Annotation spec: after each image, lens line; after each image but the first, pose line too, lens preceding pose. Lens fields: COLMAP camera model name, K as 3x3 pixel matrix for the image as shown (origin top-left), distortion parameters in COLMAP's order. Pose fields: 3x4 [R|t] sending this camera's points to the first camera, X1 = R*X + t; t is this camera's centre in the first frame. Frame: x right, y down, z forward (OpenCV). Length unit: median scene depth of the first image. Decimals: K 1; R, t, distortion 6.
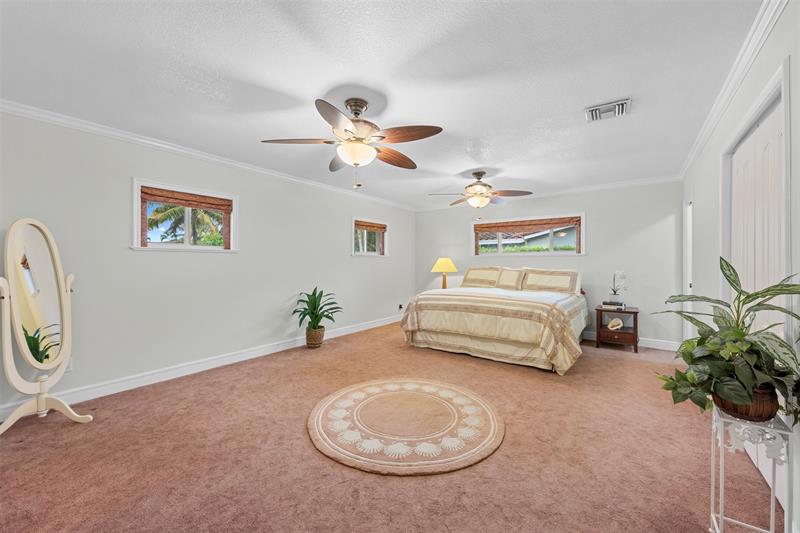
lens RADIAL K [[326.6, 0, 390.0], [0, 326.6, 264.3], [0, 0, 1]] dist [-0.000518, 0.000028]
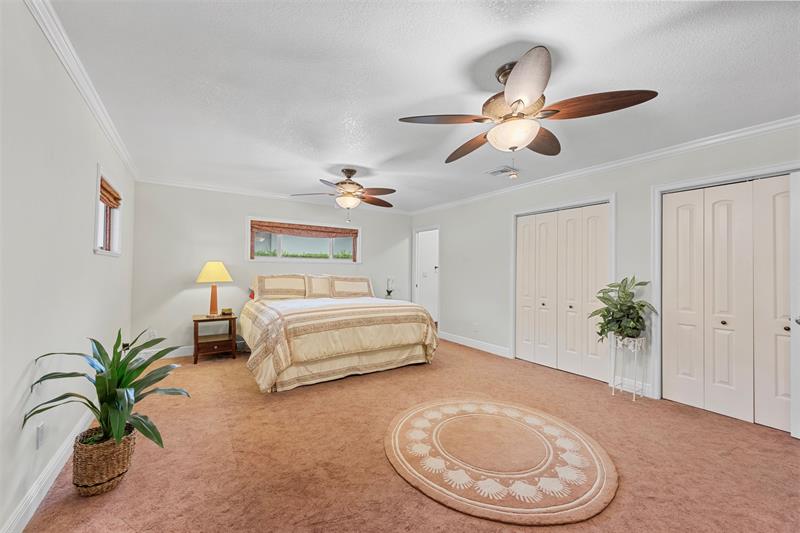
lens RADIAL K [[325.0, 0, 403.4], [0, 325.0, 266.8], [0, 0, 1]] dist [-0.001579, -0.000082]
pose [[0.296329, 0.013563, 0.954989, -0.545552], [-0.007469, 0.999901, -0.011883, -0.004881], [-0.955057, -0.003612, 0.296402, 0.600693]]
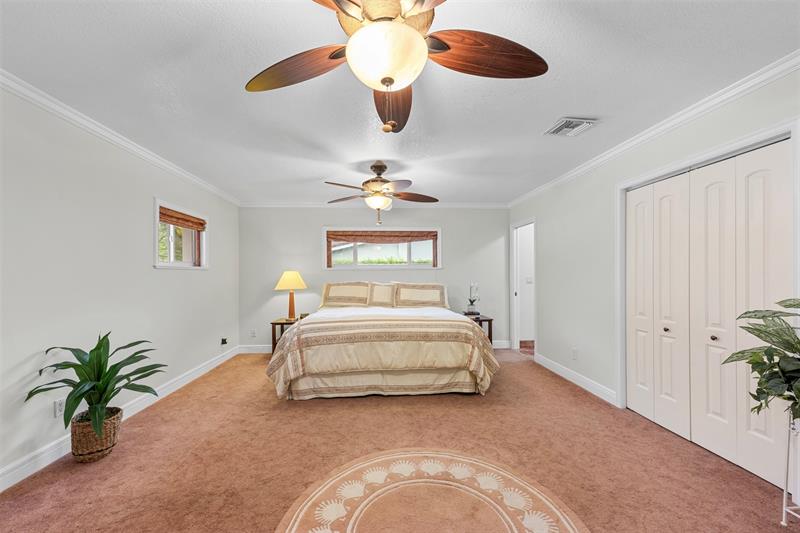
lens RADIAL K [[328.3, 0, 399.4], [0, 328.3, 275.7], [0, 0, 1]] dist [-0.001765, -0.000163]
pose [[0.737664, -0.008456, 0.675115, -0.246945], [0.009204, 0.999955, 0.002468, -0.011575], [-0.675105, 0.004393, 0.737708, 0.371676]]
